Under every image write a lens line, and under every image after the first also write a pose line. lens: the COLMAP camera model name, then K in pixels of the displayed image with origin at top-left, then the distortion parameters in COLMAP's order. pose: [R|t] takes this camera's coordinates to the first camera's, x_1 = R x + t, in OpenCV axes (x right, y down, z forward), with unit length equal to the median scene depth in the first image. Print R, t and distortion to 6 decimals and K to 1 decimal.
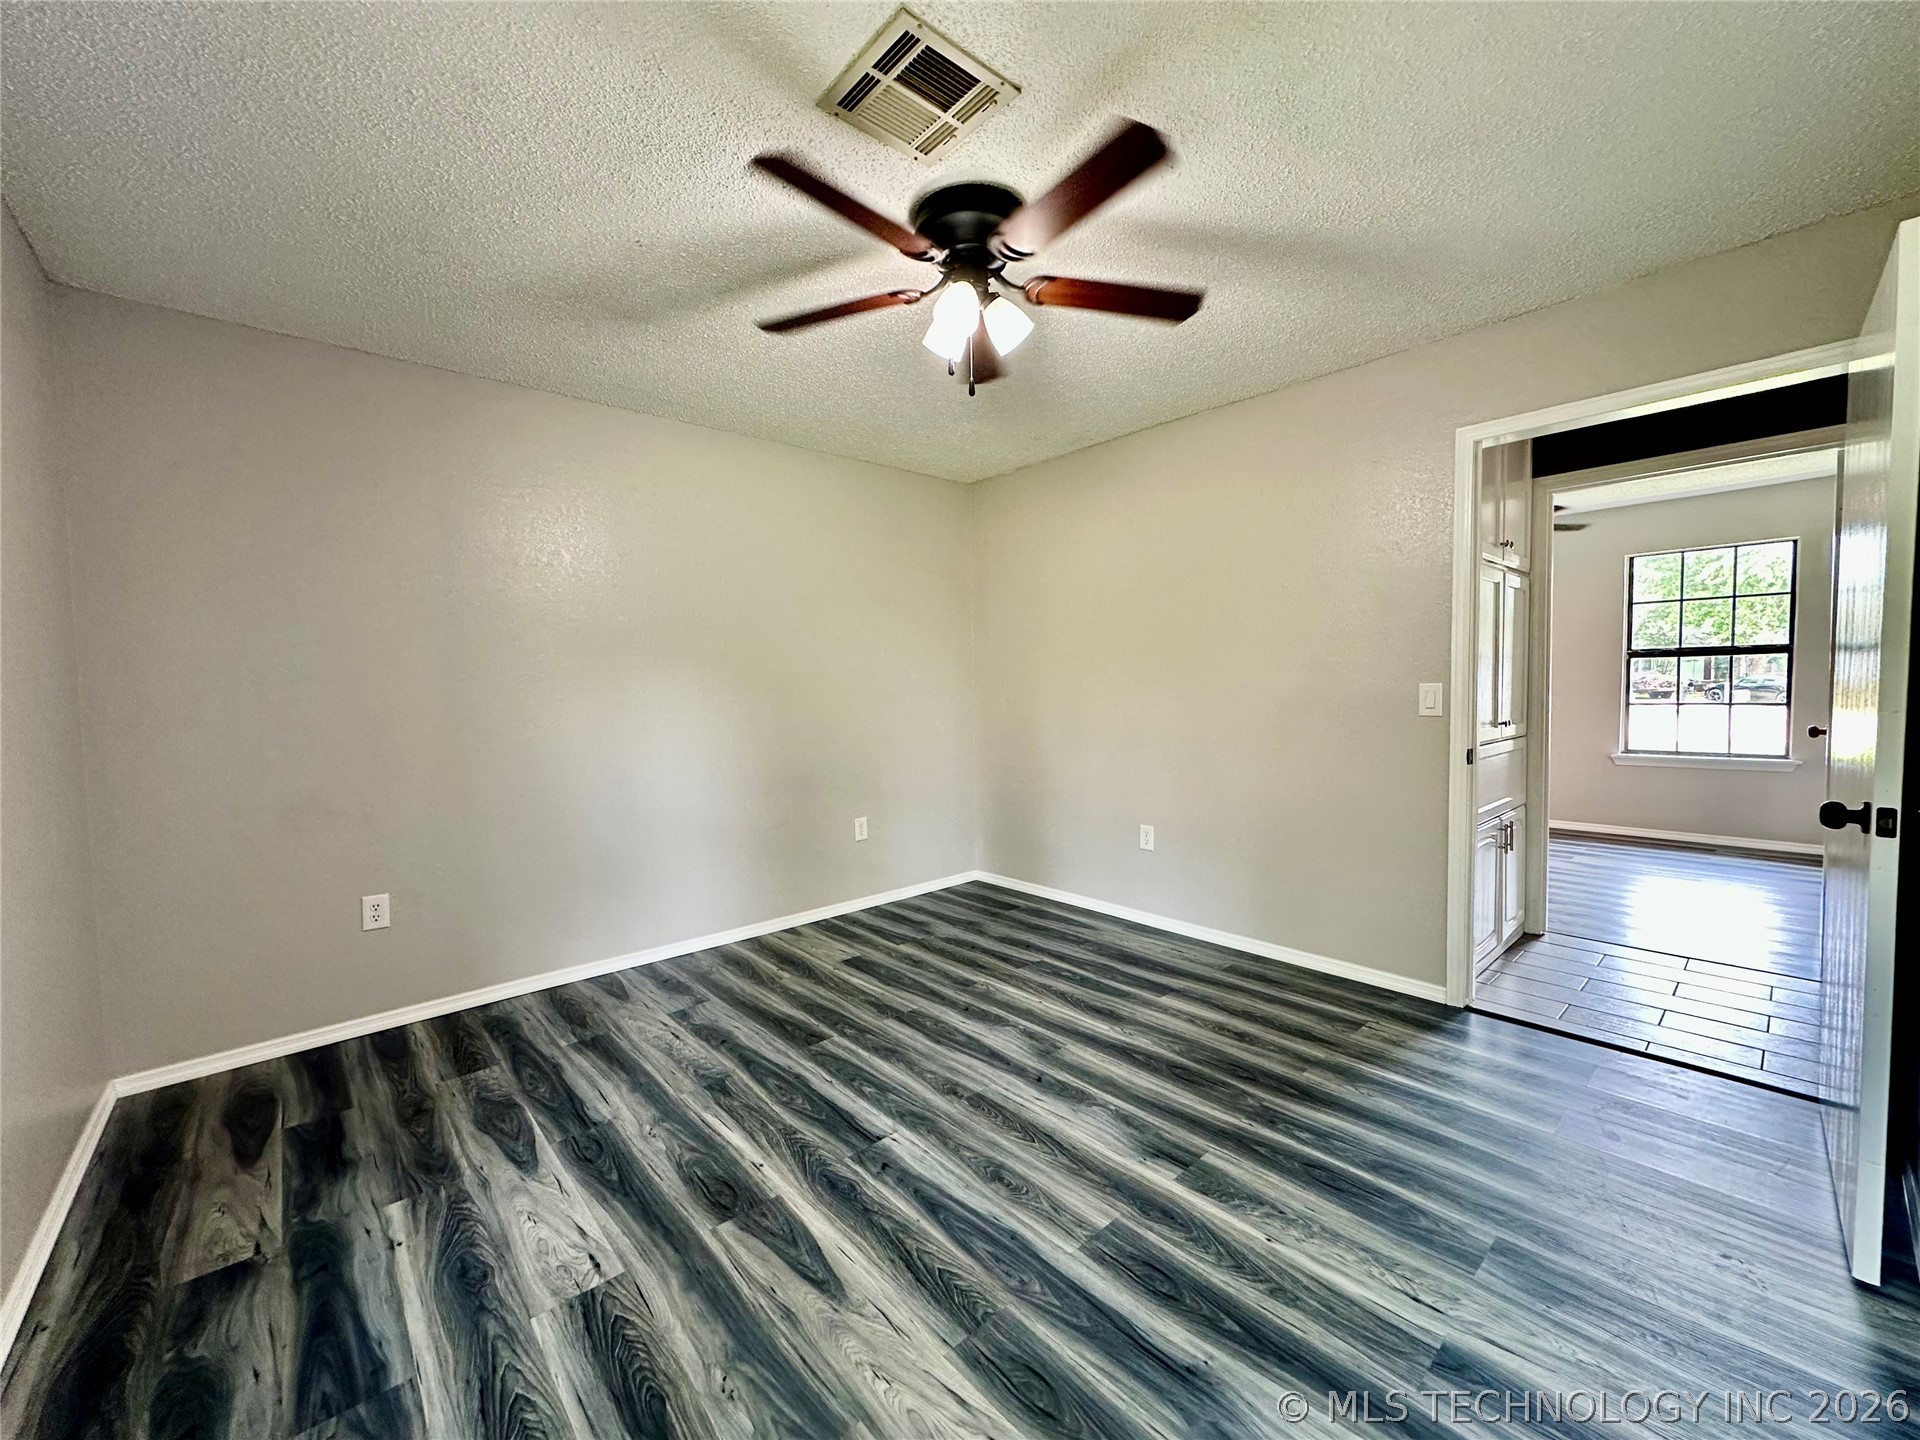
lens RADIAL K [[763.5, 0, 956.7], [0, 763.5, 721.4], [0, 0, 1]] dist [0.000369, 0.000304]
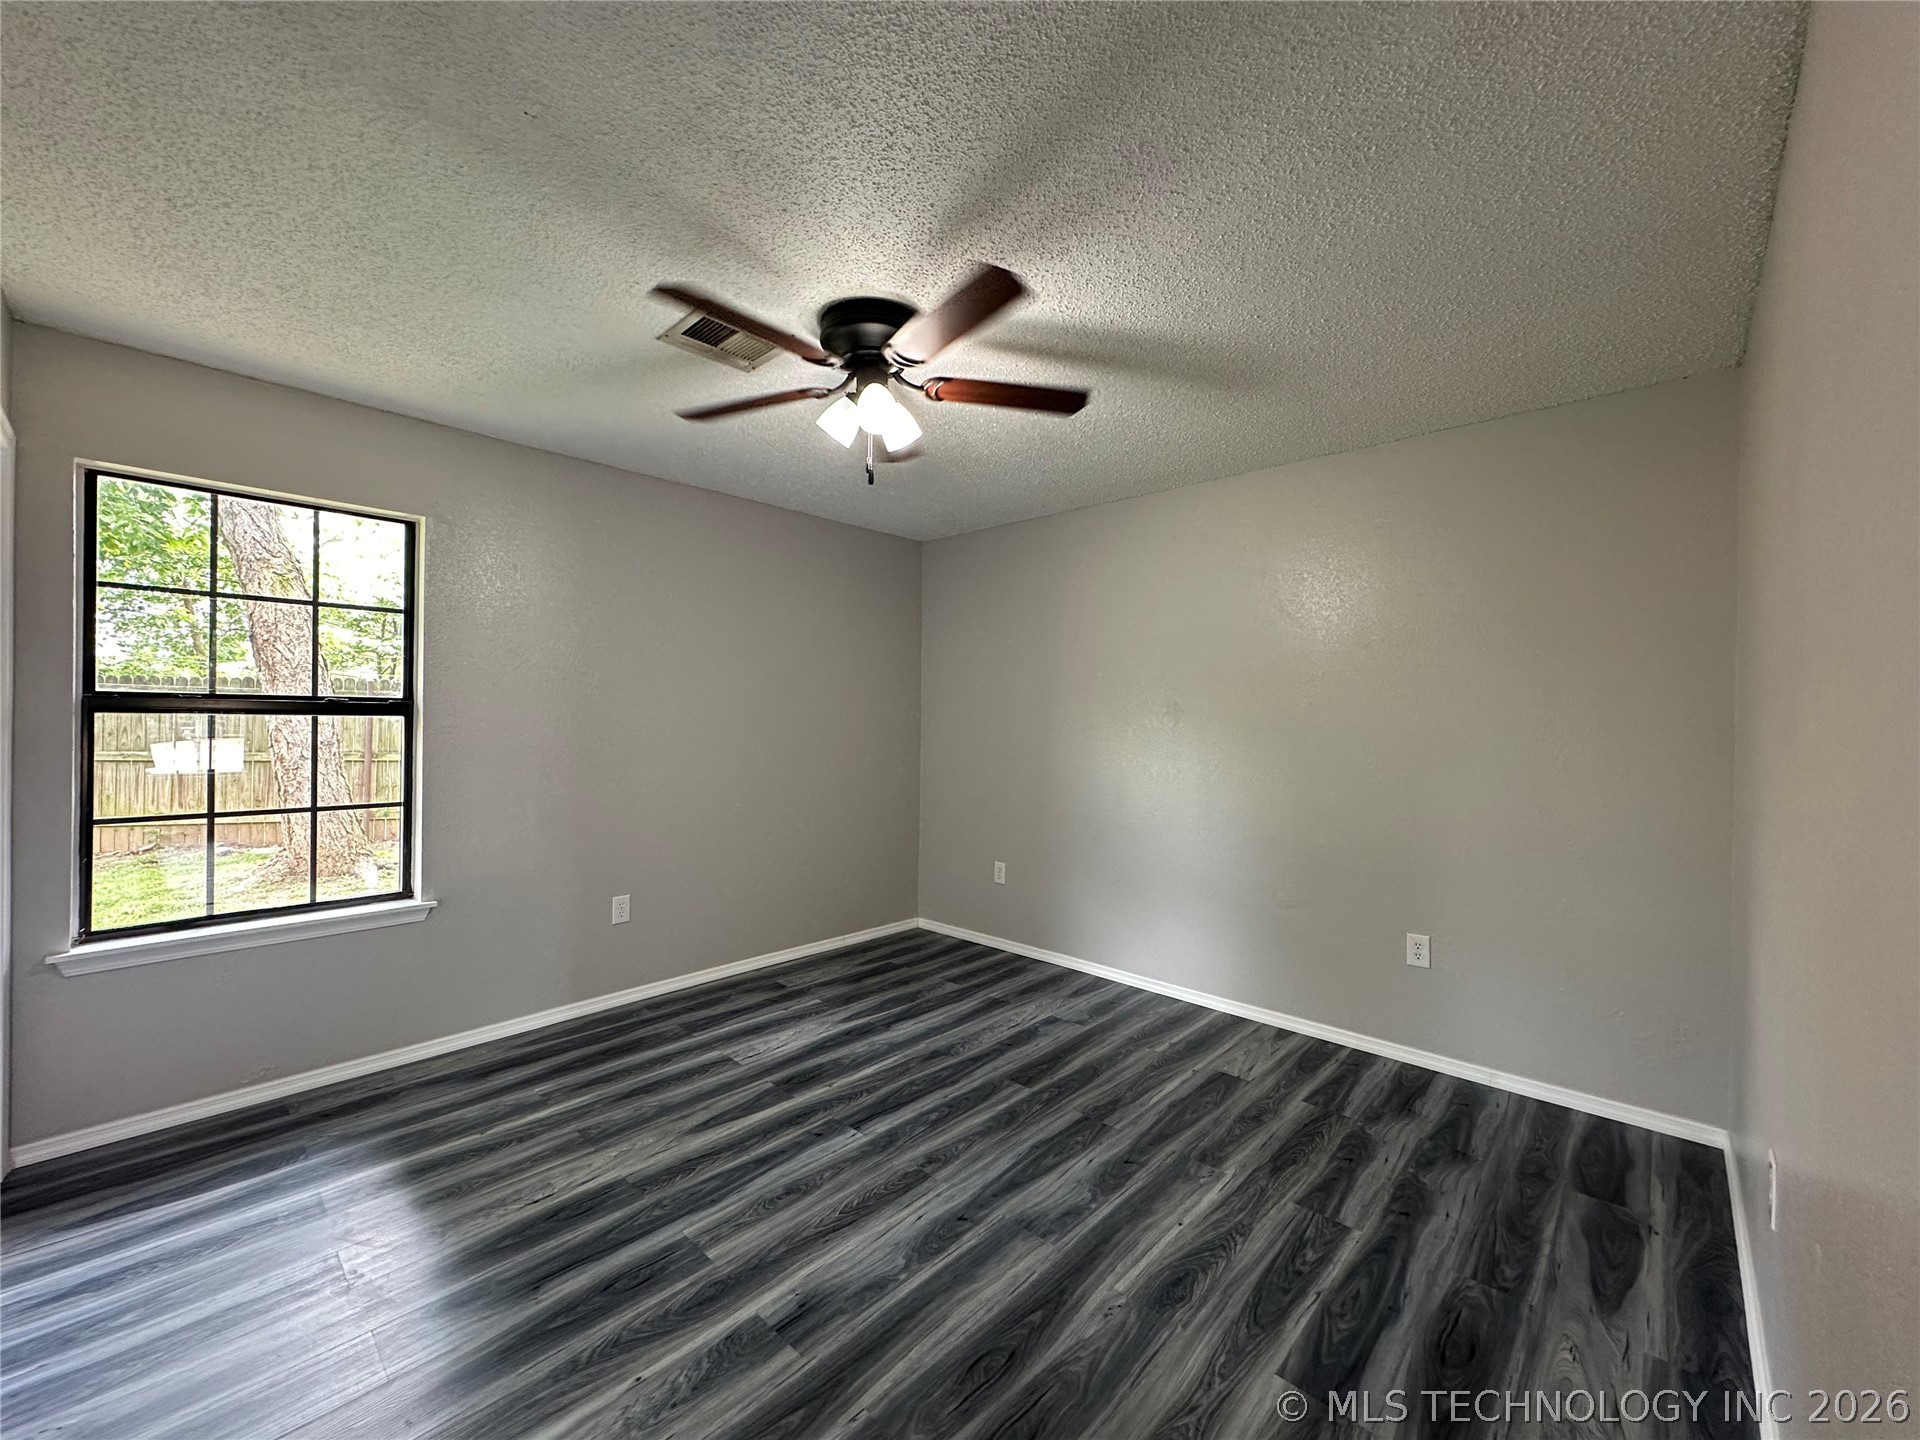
lens RADIAL K [[763.5, 0, 956.7], [0, 763.5, 721.4], [0, 0, 1]] dist [0.000369, 0.000304]
pose [[0.088822, 0.019656, -0.995854, 0.882448], [-0.061373, 0.998014, 0.014225, -0.087570], [0.994155, 0.059855, 0.089852, 0.830514]]
